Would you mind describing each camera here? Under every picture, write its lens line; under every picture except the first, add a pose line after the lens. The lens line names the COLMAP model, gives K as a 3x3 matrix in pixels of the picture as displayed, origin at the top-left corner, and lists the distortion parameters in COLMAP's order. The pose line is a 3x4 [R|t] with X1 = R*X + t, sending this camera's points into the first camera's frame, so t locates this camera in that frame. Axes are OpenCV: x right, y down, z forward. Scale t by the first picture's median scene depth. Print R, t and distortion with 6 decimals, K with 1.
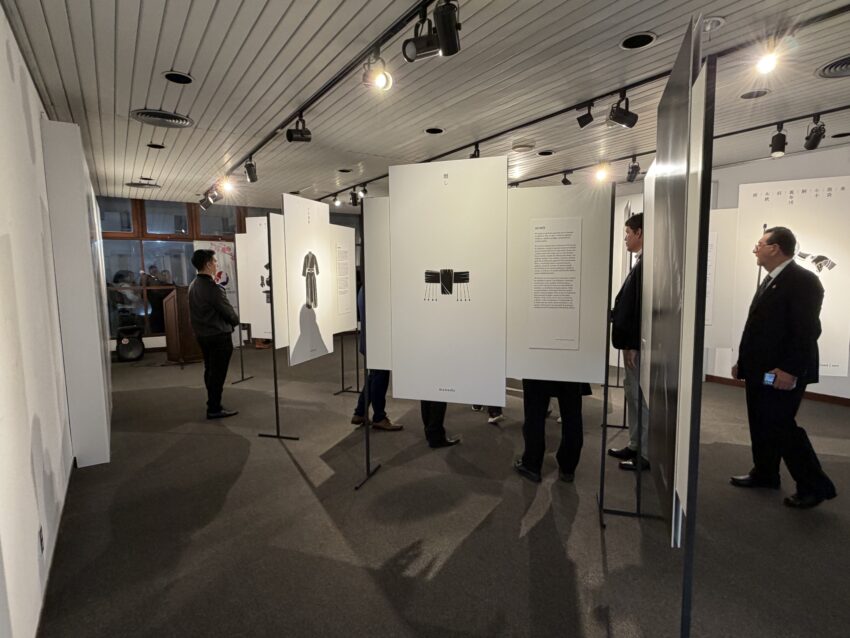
lens RADIAL K [[443.1, 0, 427.0], [0, 443.1, 315.9], [0, 0, 1]] dist [0.002103, 0.000518]
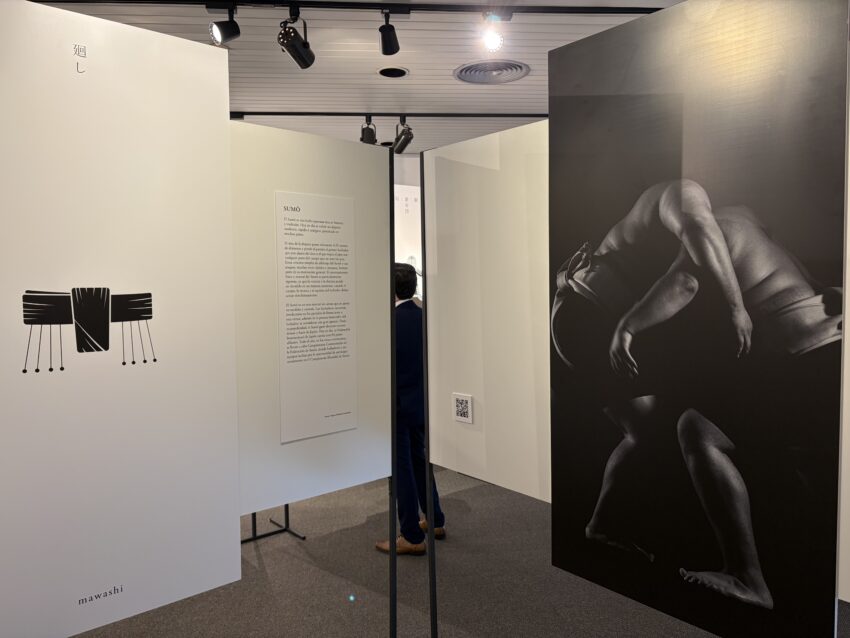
lens RADIAL K [[646.1, 0, 419.4], [0, 646.1, 317.3], [0, 0, 1]] dist [0.028547, -0.015419]
pose [[0.485342, -0.037415, 0.873524, -0.317096], [0.091678, 0.995754, -0.008287, -0.048054], [-0.869505, 0.084105, 0.486711, 0.473604]]
